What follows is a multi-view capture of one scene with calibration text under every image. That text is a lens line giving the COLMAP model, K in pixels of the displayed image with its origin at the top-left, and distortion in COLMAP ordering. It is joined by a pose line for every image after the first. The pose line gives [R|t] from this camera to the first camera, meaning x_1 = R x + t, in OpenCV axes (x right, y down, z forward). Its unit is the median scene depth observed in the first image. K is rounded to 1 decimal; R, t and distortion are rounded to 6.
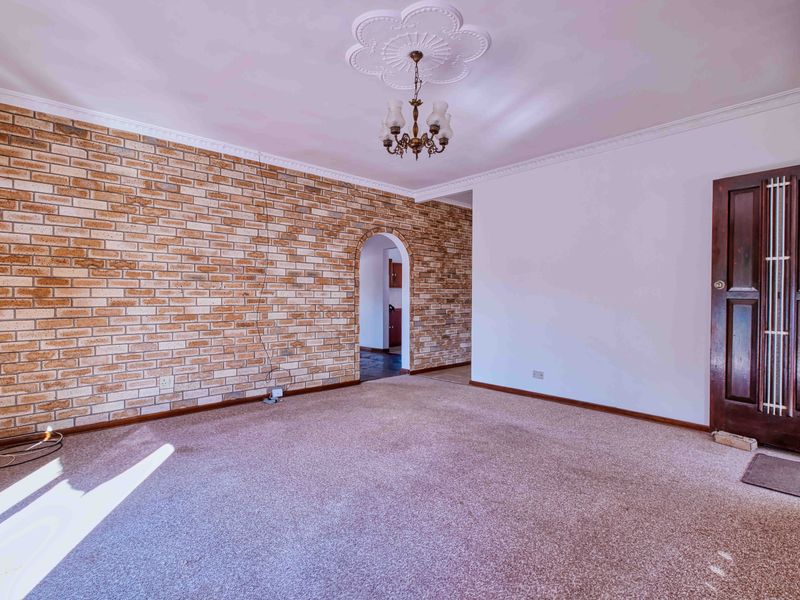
lens RADIAL K [[435.1, 0, 400.0], [0, 435.1, 300.0], [0, 0, 1]] dist [0.000365, 0.000029]
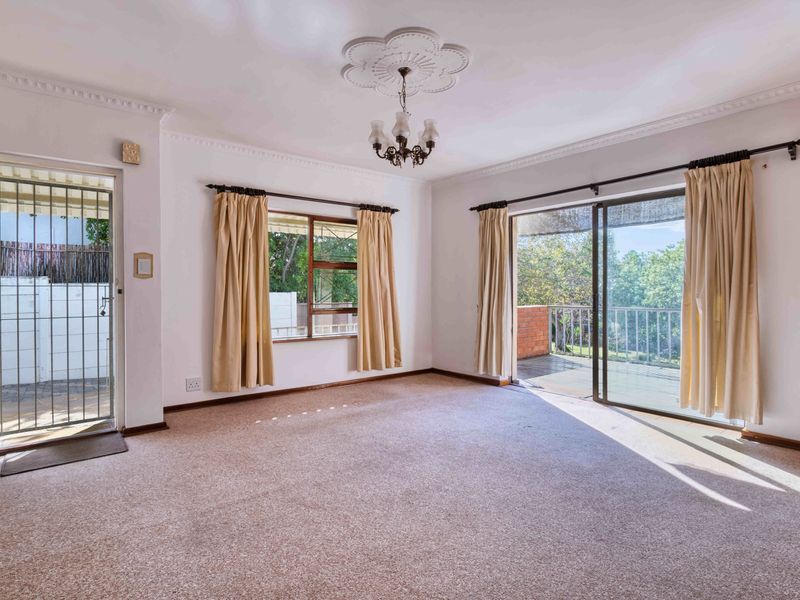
lens RADIAL K [[435.1, 0, 400.0], [0, 435.1, 300.0], [0, 0, 1]] dist [0.000365, 0.000029]
pose [[-0.996798, -0.007692, 0.079593, -0.038439], [-0.004549, 0.999206, 0.039593, -0.036870], [-0.079835, 0.039104, -0.996041, 2.097280]]
